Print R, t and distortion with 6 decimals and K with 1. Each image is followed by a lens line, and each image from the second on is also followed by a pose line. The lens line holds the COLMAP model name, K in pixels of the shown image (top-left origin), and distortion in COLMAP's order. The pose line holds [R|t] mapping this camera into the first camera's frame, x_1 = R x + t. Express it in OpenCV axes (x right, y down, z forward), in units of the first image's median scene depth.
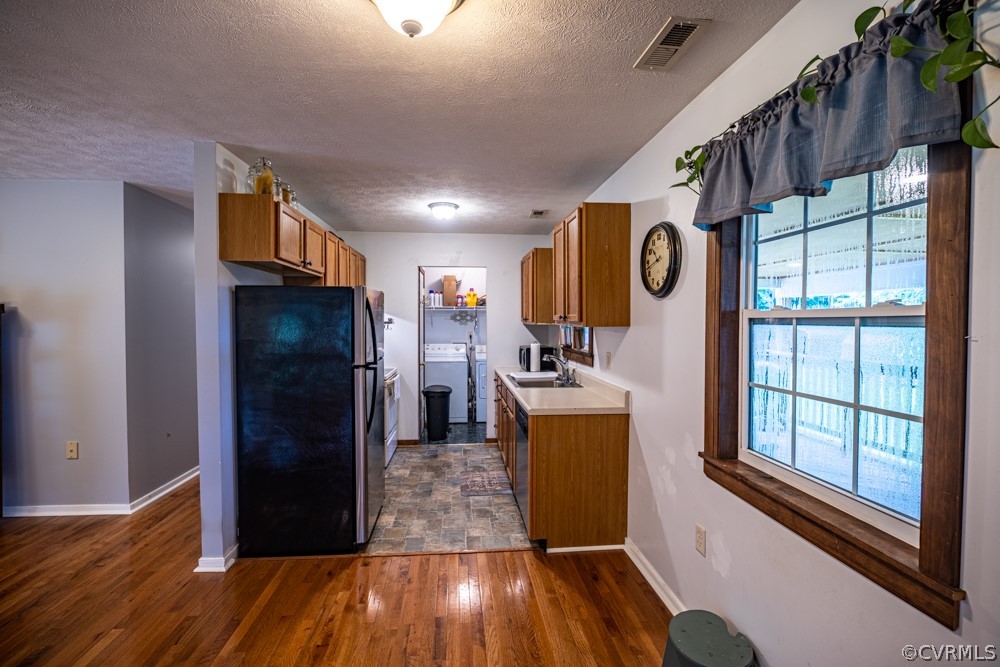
lens RADIAL K [[439.4, 0, 499.0], [0, 439.4, 330.5], [0, 0, 1]] dist [-0.016804, -0.000300]
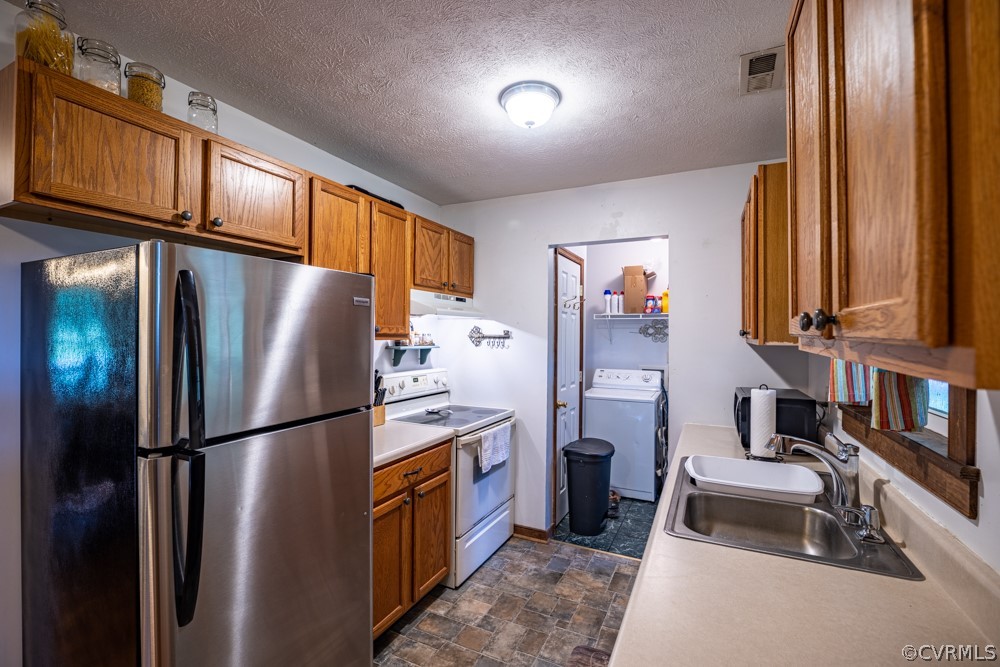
lens RADIAL K [[439.4, 0, 499.0], [0, 439.4, 330.5], [0, 0, 1]] dist [-0.016804, -0.000300]
pose [[0.854698, 0.001955, -0.519122, 0.078450], [-0.018844, 0.999451, -0.027262, -0.010667], [0.518783, 0.033083, 0.854265, 0.471594]]
